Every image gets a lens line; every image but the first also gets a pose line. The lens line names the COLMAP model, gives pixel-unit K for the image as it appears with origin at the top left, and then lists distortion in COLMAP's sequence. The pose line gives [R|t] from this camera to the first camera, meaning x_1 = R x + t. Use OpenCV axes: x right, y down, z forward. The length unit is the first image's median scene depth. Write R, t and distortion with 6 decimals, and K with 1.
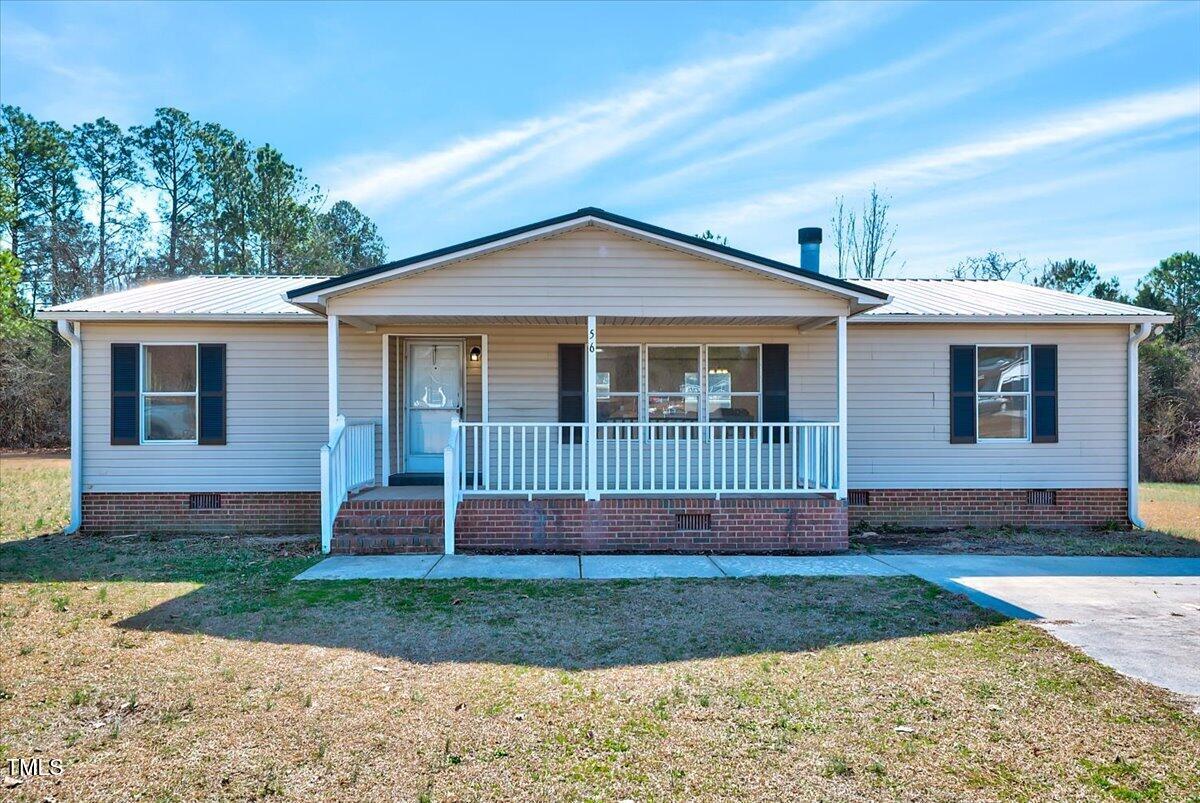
lens RADIAL K [[805.2, 0, 599.1], [0, 805.2, 411.7], [0, 0, 1]] dist [-0.008345, 0.001139]
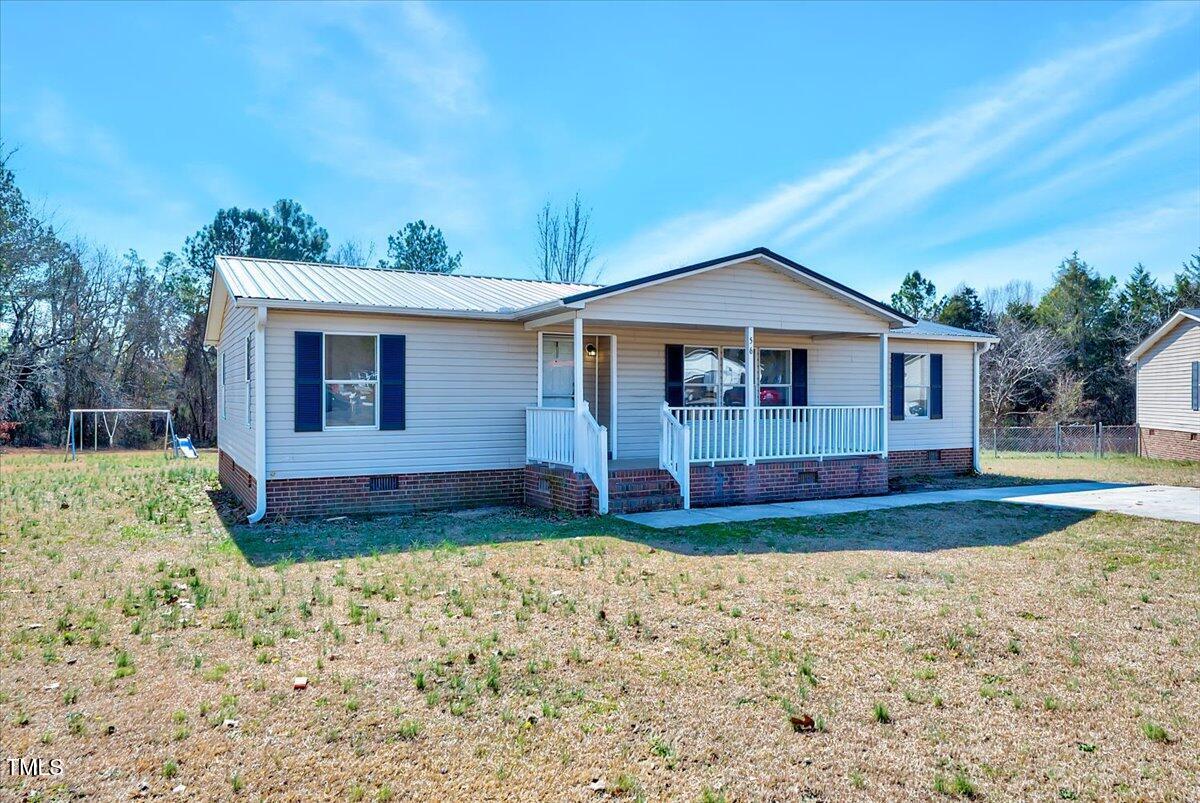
lens RADIAL K [[788.0, 0, 602.4], [0, 788.0, 401.1], [0, 0, 1]] dist [-0.004556, 0.000701]
pose [[0.900217, -0.001967, 0.435438, -0.685915], [0.000913, 0.999996, 0.002631, 0.000479], [-0.435441, -0.001971, 0.900215, -0.061437]]
